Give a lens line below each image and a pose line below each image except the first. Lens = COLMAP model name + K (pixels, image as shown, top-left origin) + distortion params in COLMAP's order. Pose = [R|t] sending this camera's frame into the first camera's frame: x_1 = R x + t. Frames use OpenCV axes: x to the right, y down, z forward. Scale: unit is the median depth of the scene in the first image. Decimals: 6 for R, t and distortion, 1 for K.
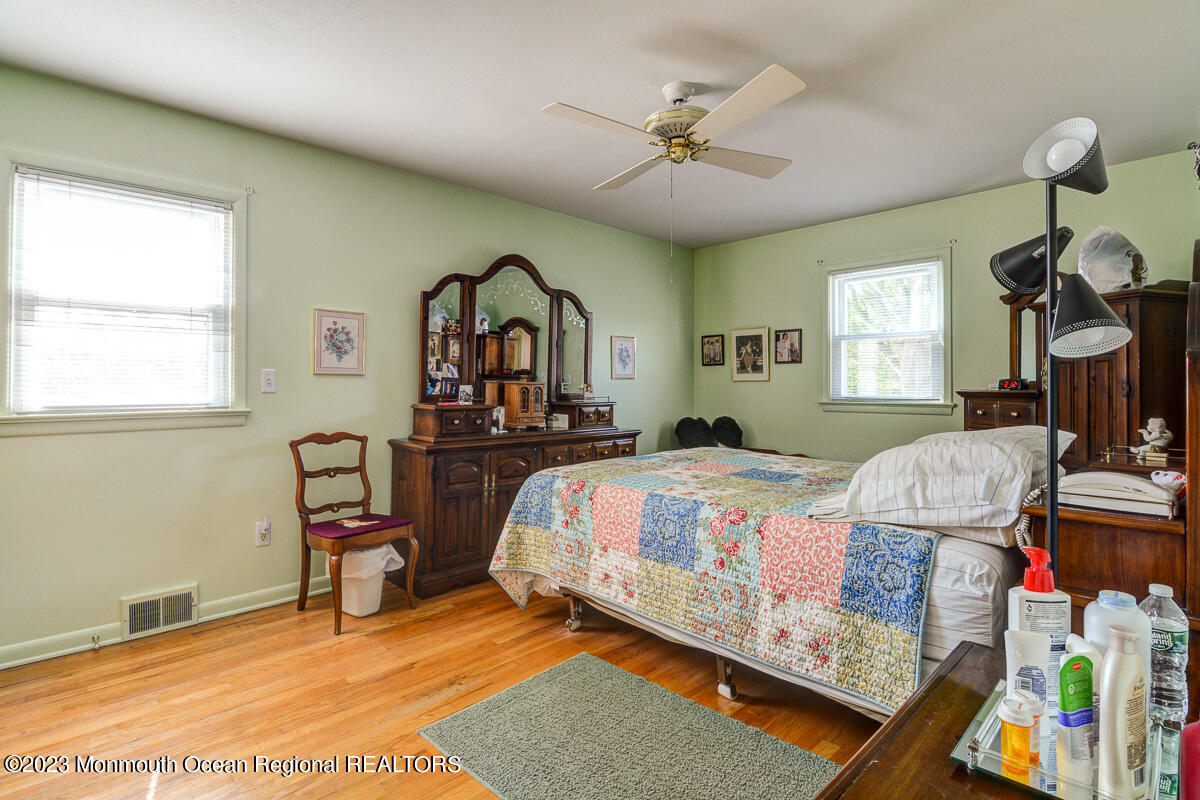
lens RADIAL K [[583.8, 0, 591.4], [0, 583.8, 389.2], [0, 0, 1]] dist [-0.008118, -0.003000]
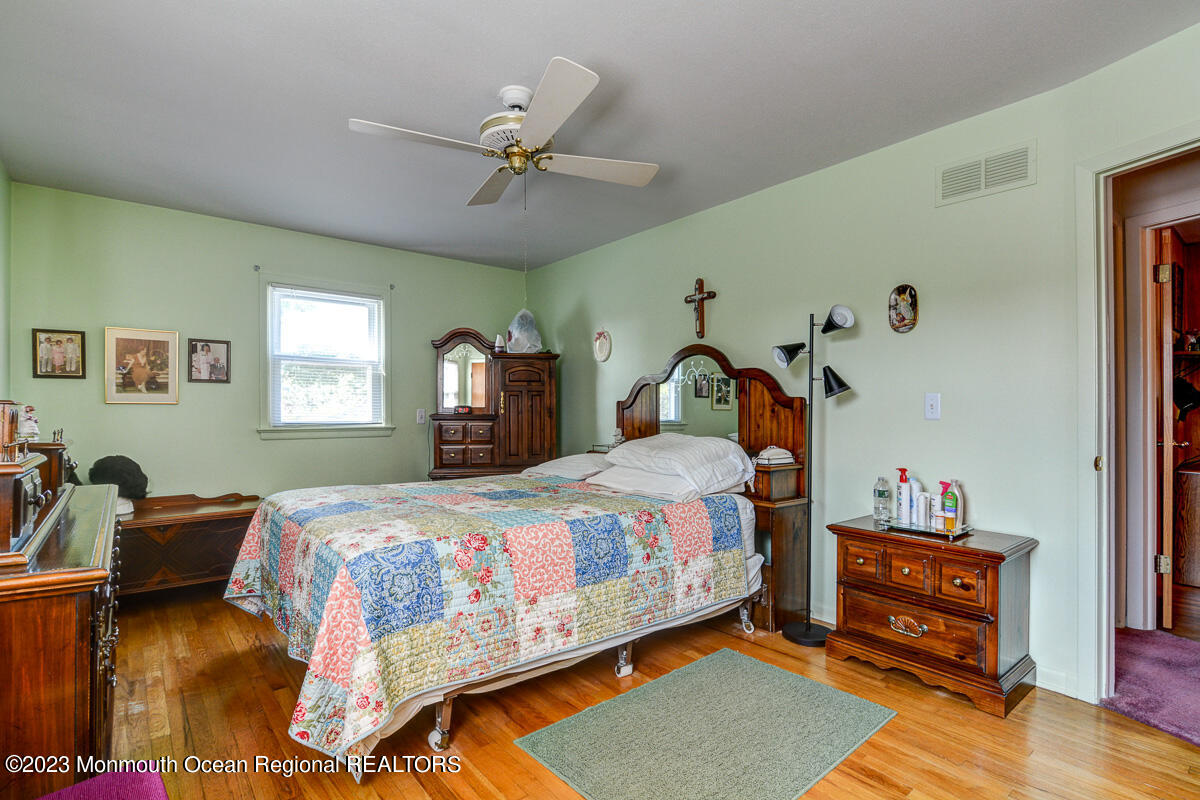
lens RADIAL K [[583.8, 0, 591.7], [0, 583.8, 408.5], [0, 0, 1]] dist [-0.008118, -0.003000]
pose [[0.084000, 0.004814, 0.996454, -0.544780], [0.005053, 0.999973, -0.005257, -0.002514], [-0.996453, 0.005477, 0.083973, 0.555431]]
